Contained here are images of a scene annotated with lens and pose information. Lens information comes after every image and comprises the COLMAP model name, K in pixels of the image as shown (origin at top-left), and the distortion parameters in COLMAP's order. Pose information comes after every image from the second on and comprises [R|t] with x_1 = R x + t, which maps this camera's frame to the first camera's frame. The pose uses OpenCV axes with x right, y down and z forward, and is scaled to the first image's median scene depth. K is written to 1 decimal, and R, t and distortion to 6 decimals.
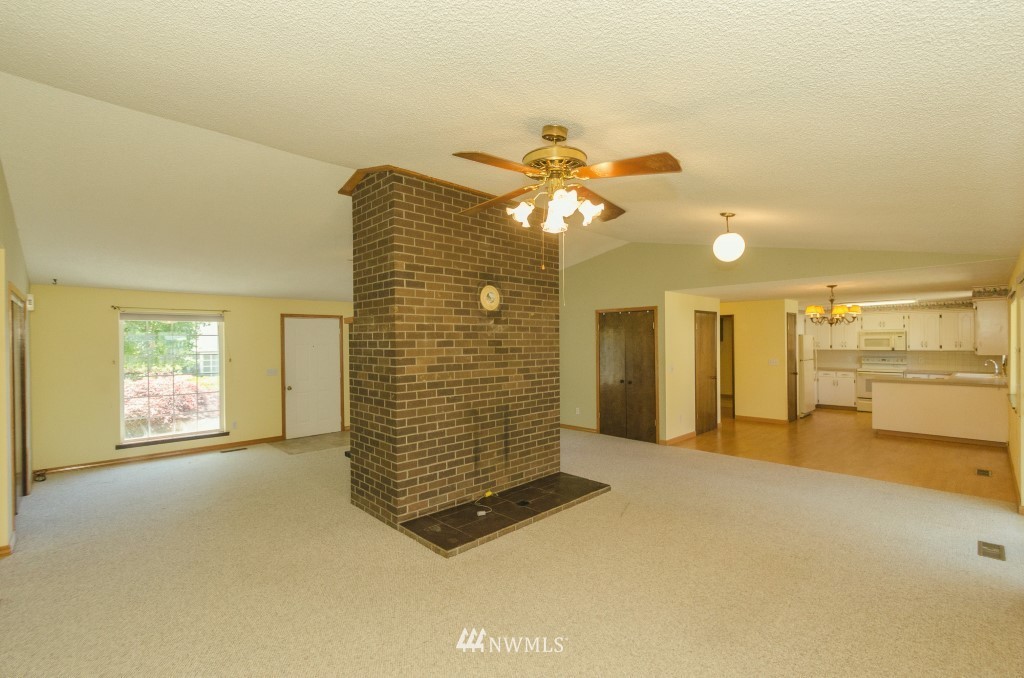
lens RADIAL K [[452.9, 0, 531.2], [0, 452.9, 340.9], [0, 0, 1]] dist [-0.001074, -0.000179]
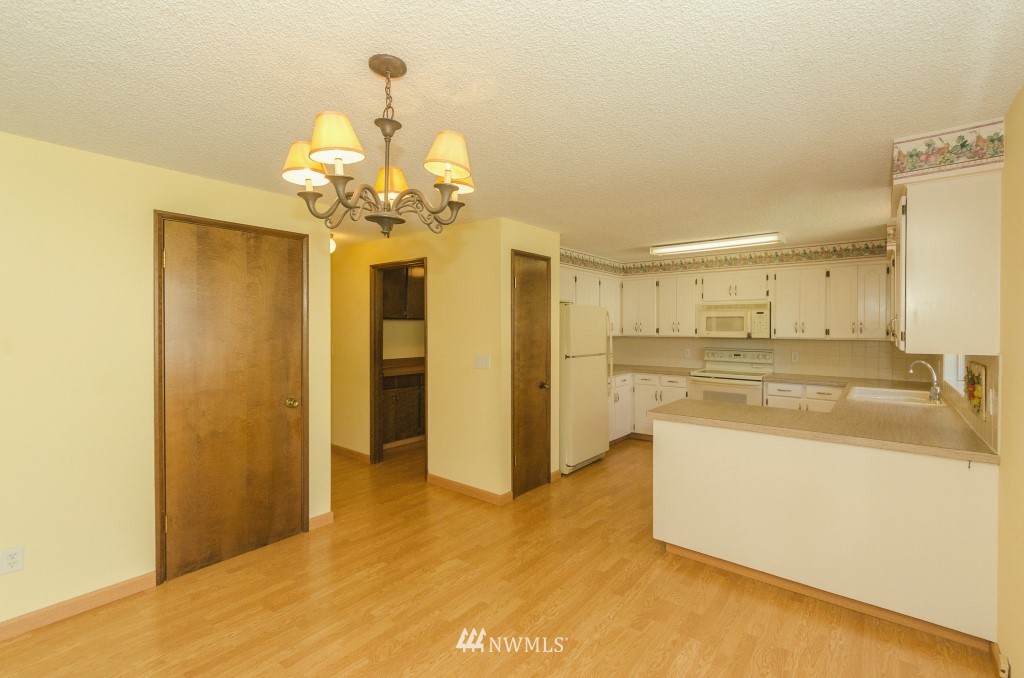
lens RADIAL K [[452.9, 0, 531.9], [0, 452.9, 327.6], [0, 0, 1]] dist [-0.001074, -0.000179]
pose [[0.991325, 0.010115, 0.131046, 0.467759], [-0.010091, 0.999949, -0.000844, 0.011499], [-0.131048, -0.000486, 0.991376, 0.492597]]
